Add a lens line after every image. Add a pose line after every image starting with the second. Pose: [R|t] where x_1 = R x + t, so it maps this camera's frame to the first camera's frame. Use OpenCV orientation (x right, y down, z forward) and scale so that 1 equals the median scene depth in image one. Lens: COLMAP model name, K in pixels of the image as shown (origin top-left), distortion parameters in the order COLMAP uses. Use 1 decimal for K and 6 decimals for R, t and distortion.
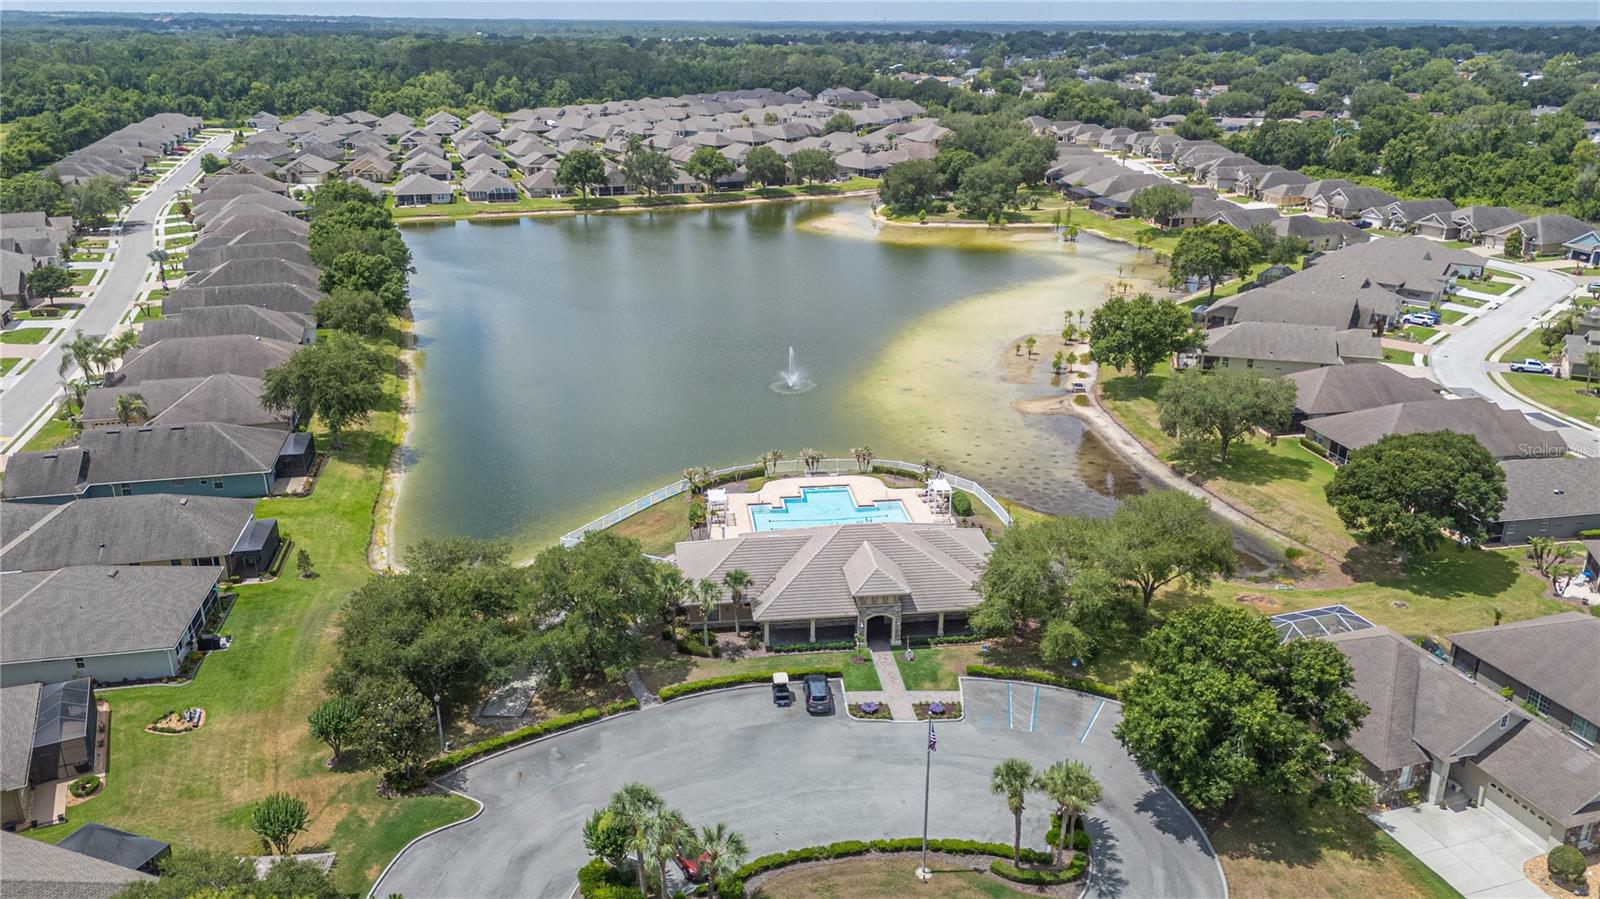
lens RADIAL K [[1137.2, 0, 800.0], [0, 1137.2, 449.5], [0, 0, 1]] dist [0.077482, -0.057592]
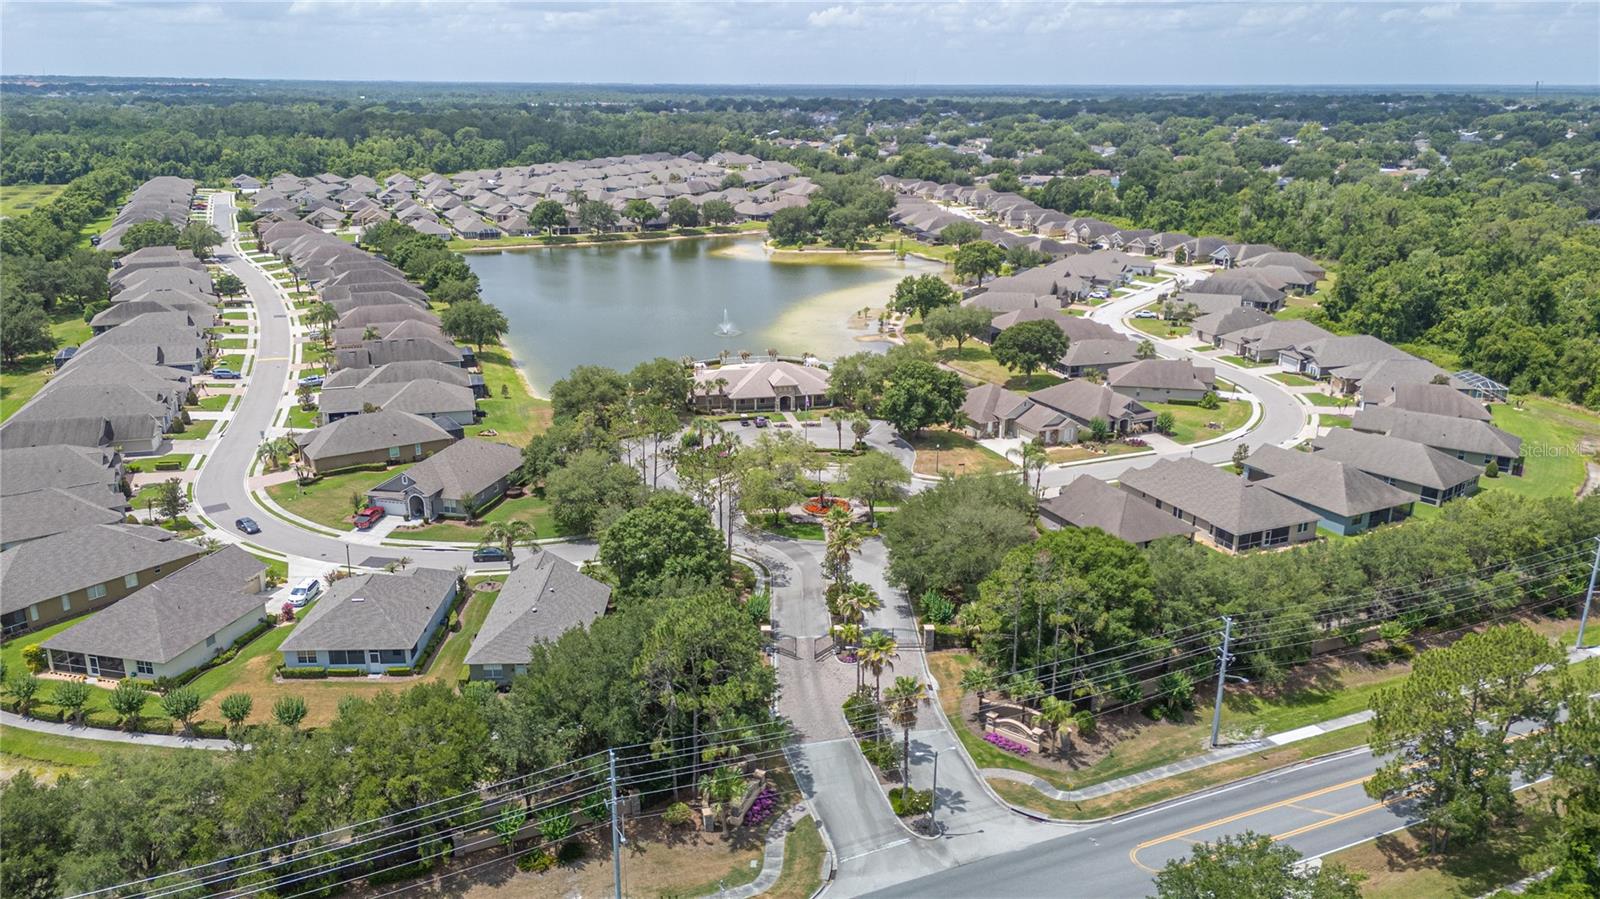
lens RADIAL K [[1149.0, 0, 800.0], [0, 1149.0, 449.5], [0, 0, 1]] dist [0.112869, -0.104310]
pose [[0.994608, -0.030754, 0.099045, -0.032204], [0.035765, 0.998148, -0.049217, 0.091329], [-0.097348, 0.052494, 0.993865, -0.312591]]
